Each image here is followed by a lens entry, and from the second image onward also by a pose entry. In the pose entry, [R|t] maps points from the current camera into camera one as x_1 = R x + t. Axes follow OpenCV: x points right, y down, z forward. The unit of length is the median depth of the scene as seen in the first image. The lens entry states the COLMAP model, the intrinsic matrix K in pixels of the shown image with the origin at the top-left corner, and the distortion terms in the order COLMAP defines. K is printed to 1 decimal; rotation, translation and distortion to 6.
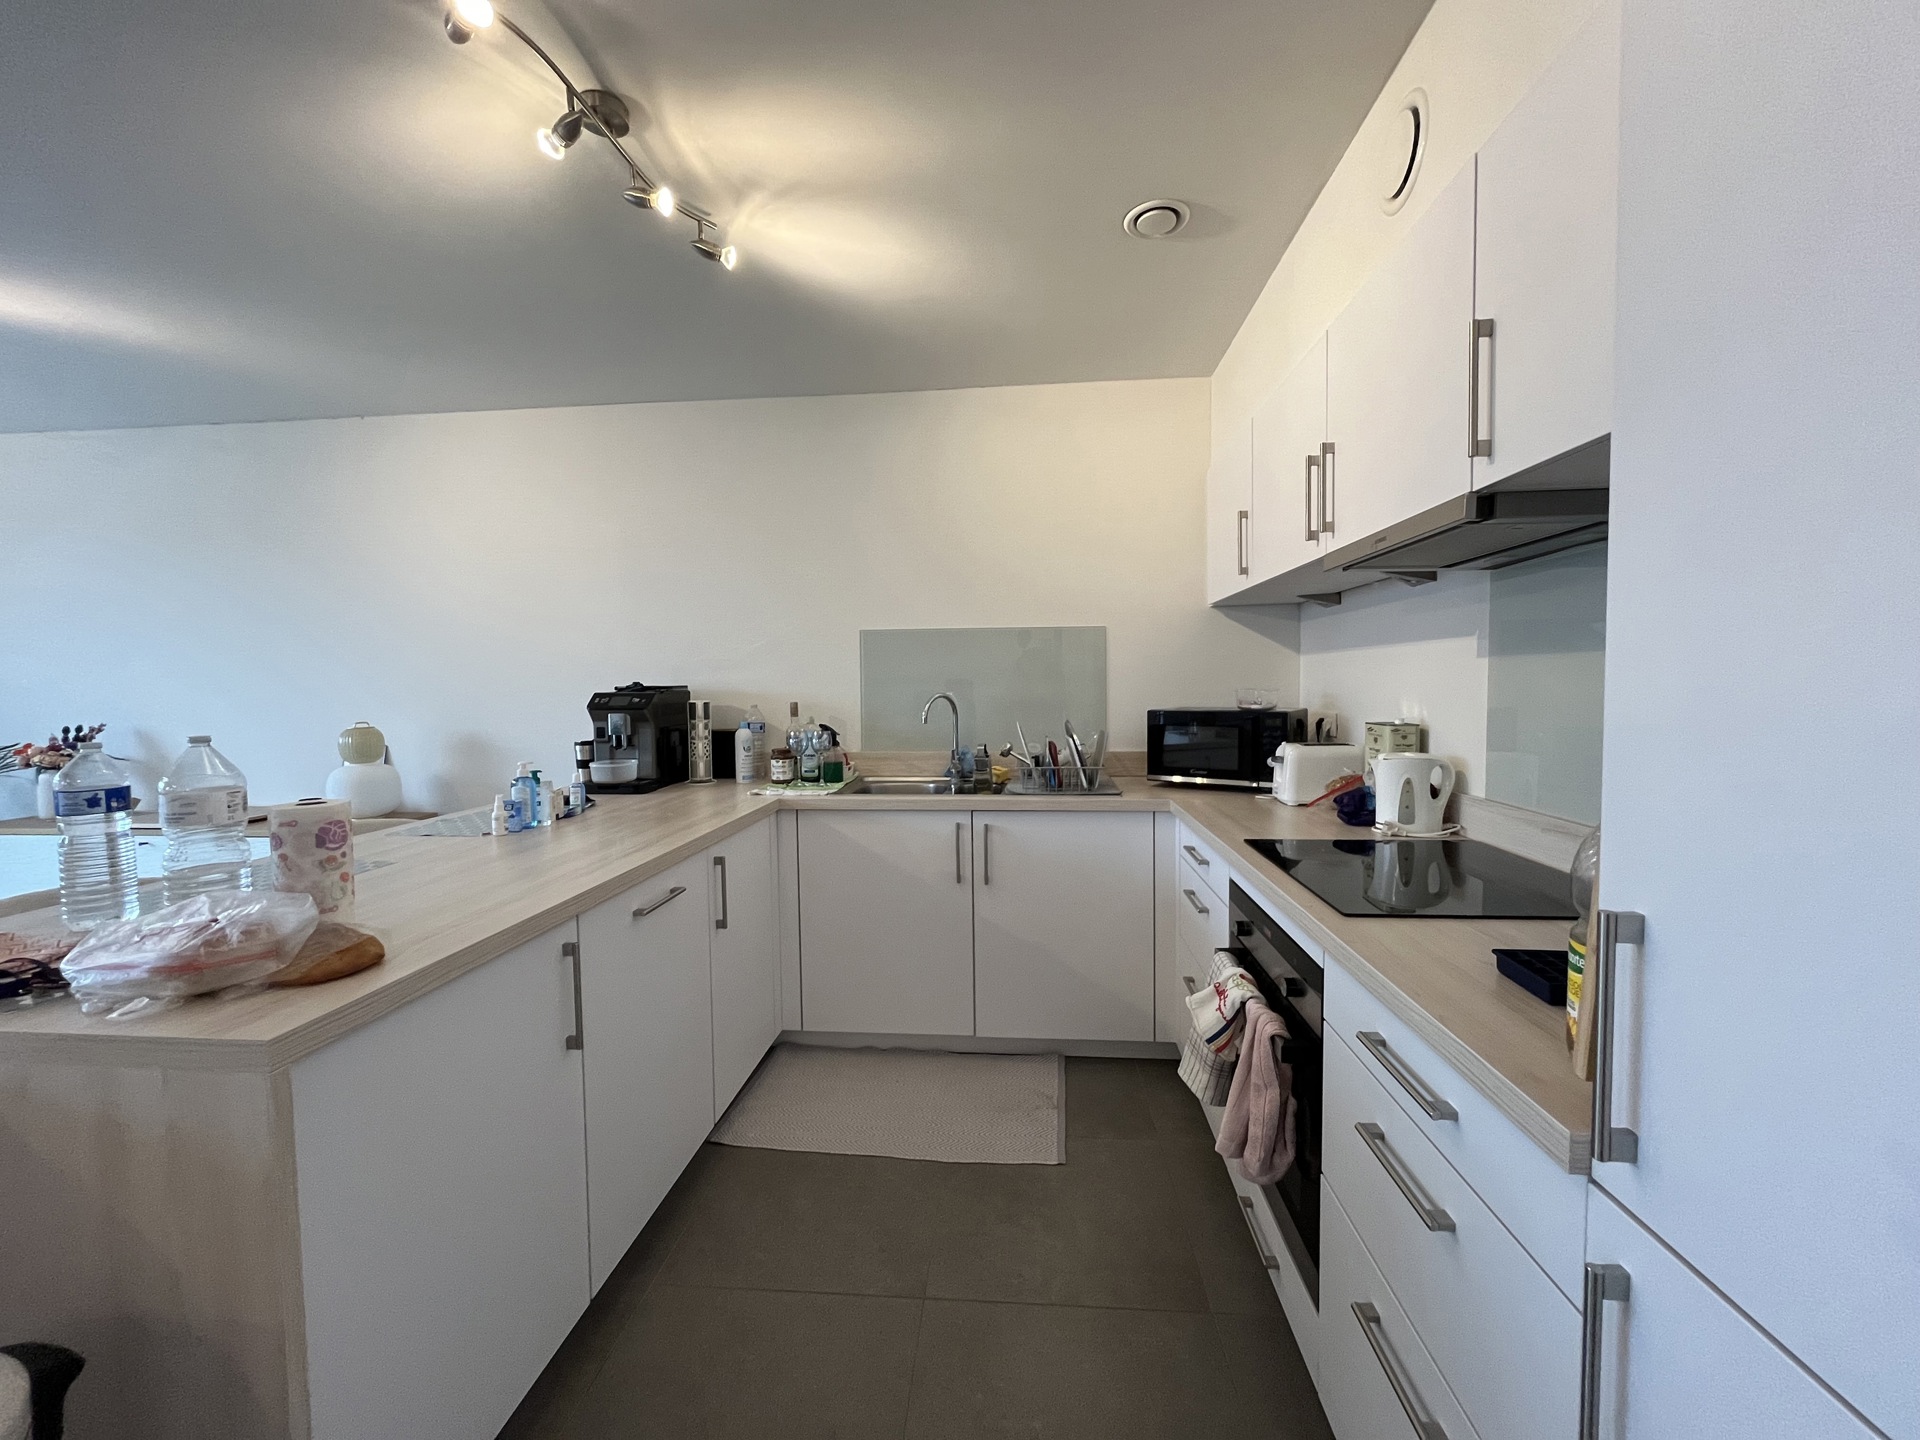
lens RADIAL K [[772.2, 0, 959.6], [0, 772.2, 718.2], [0, 0, 1]] dist [-0.001705, 0.000029]
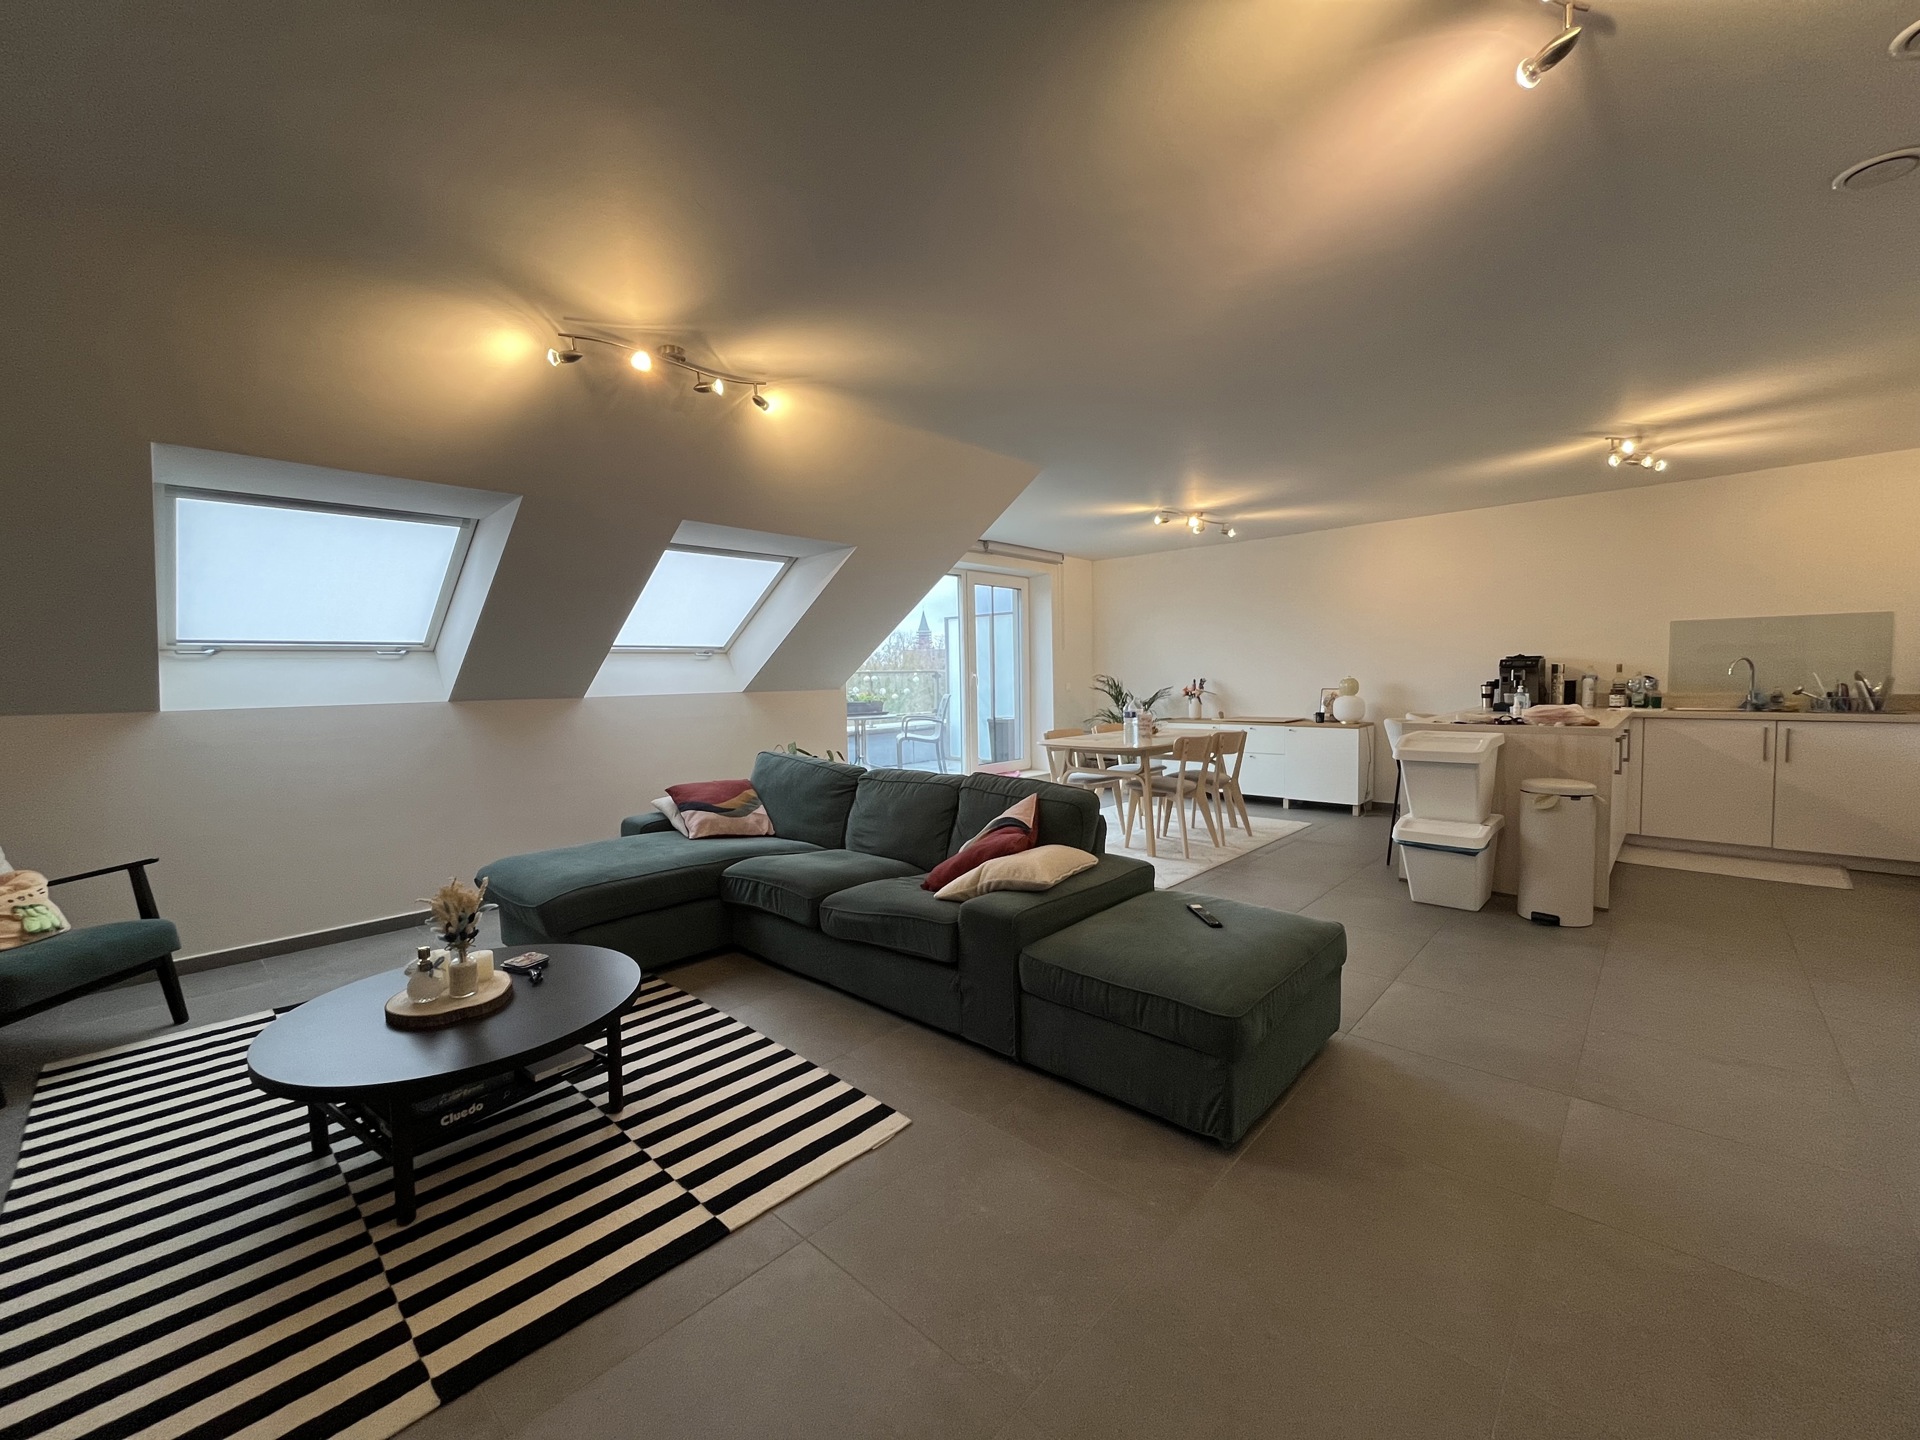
lens RADIAL K [[772.2, 0, 960.4], [0, 772.2, 721.2], [0, 0, 1]] dist [-0.001705, 0.000029]
pose [[0.783778, 0.034209, -0.620099, -0.332566], [-0.021206, 0.999374, 0.028329, 0.101221], [0.620679, -0.009054, 0.784012, -1.460553]]
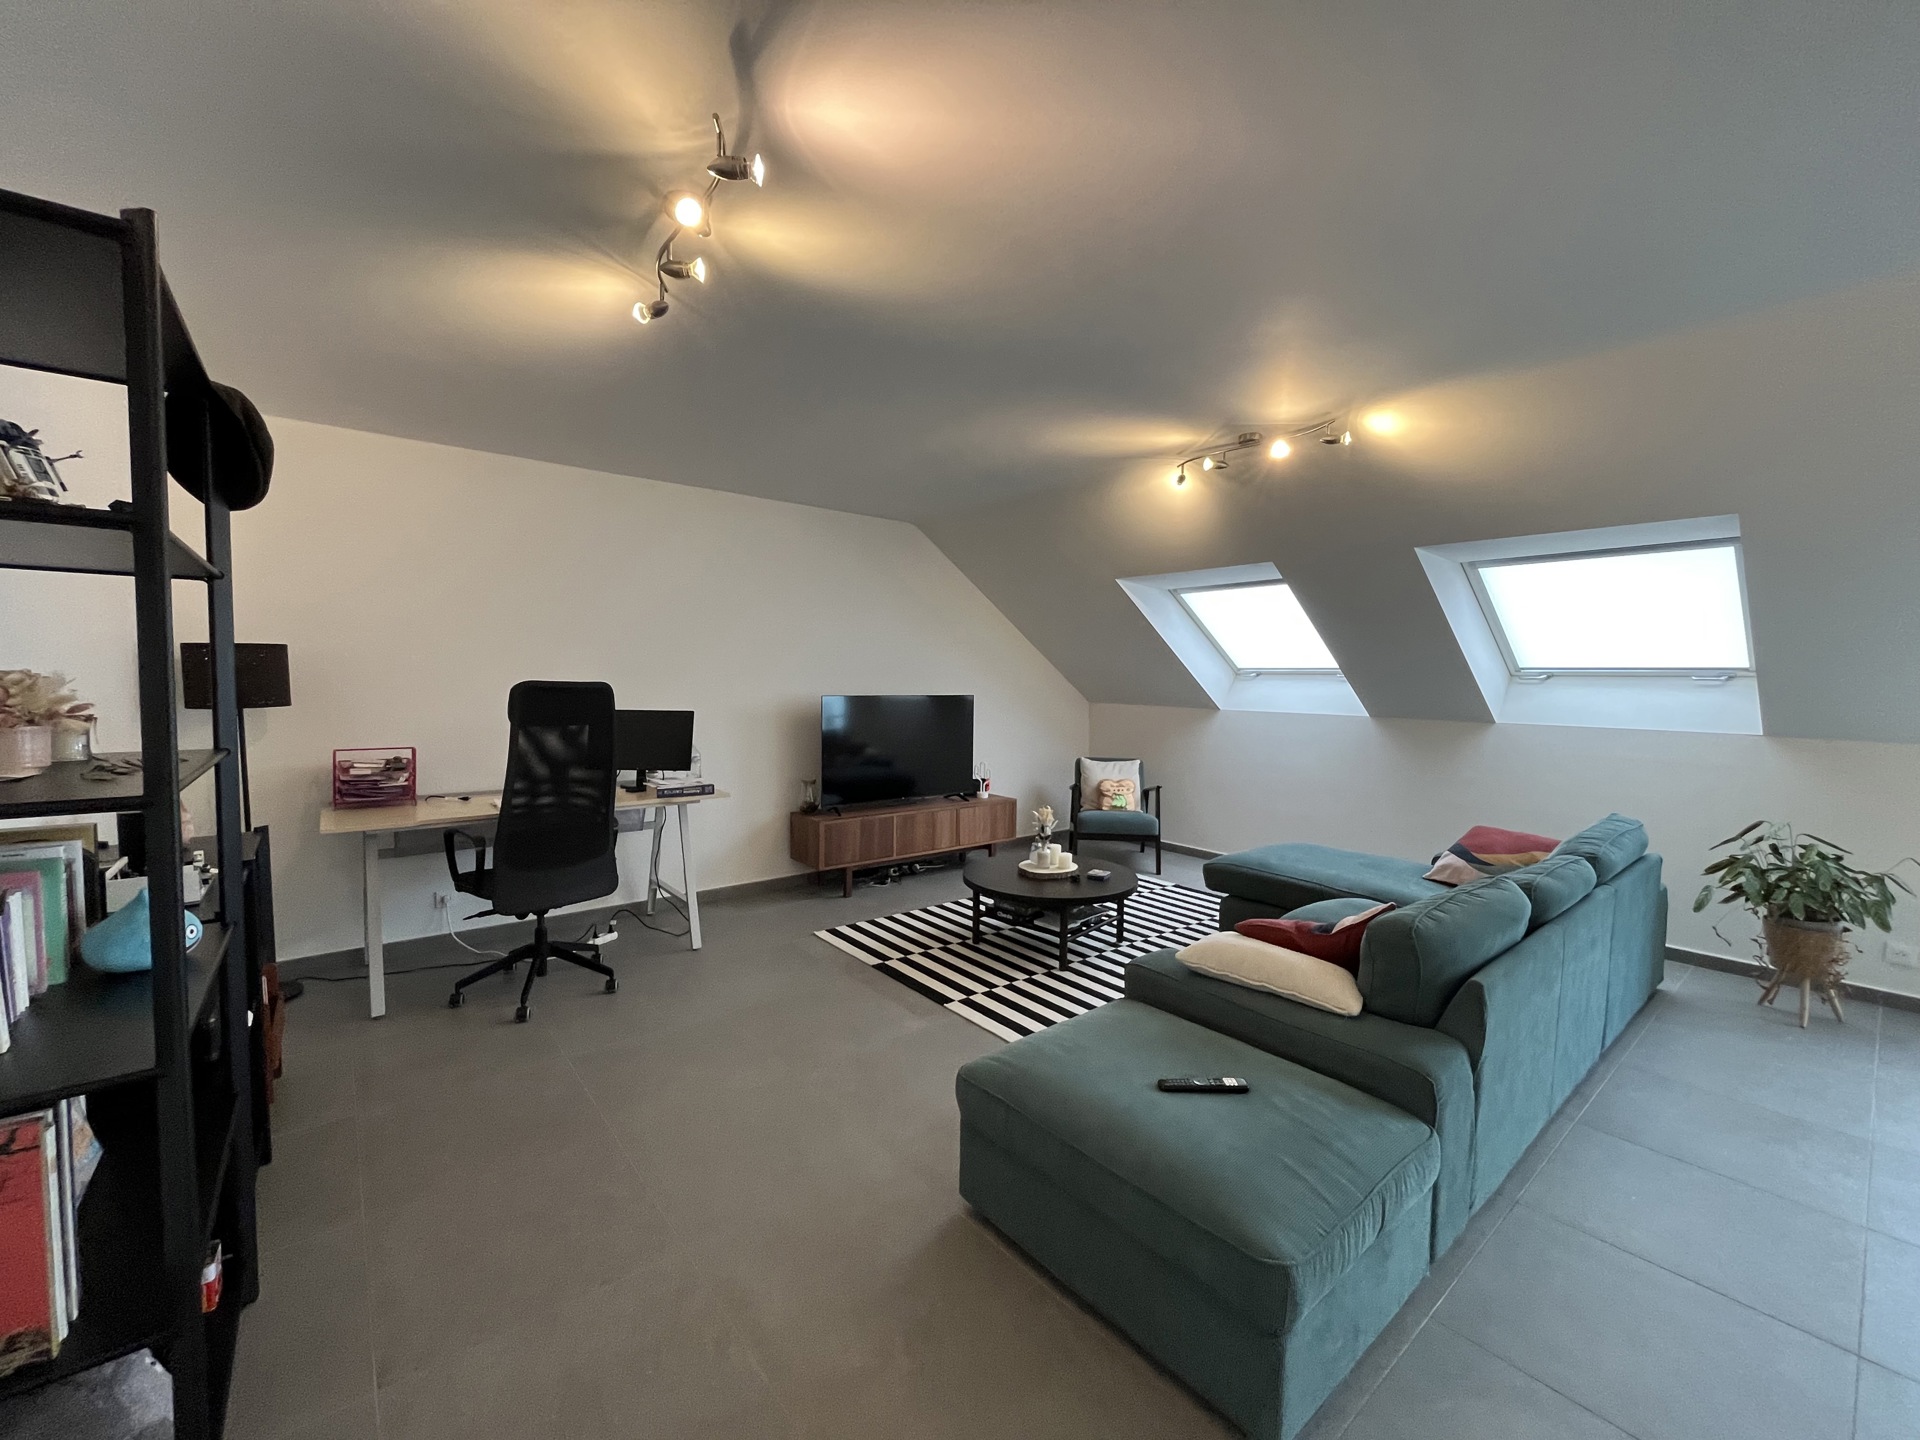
lens RADIAL K [[772.2, 0, 957.5], [0, 772.2, 724.1], [0, 0, 1]] dist [-0.001705, 0.000029]
pose [[-0.724264, 0.046148, -0.687977, -0.085042], [-0.037977, 0.993574, 0.106627, -0.011152], [0.688477, 0.103353, -0.717857, -0.291386]]
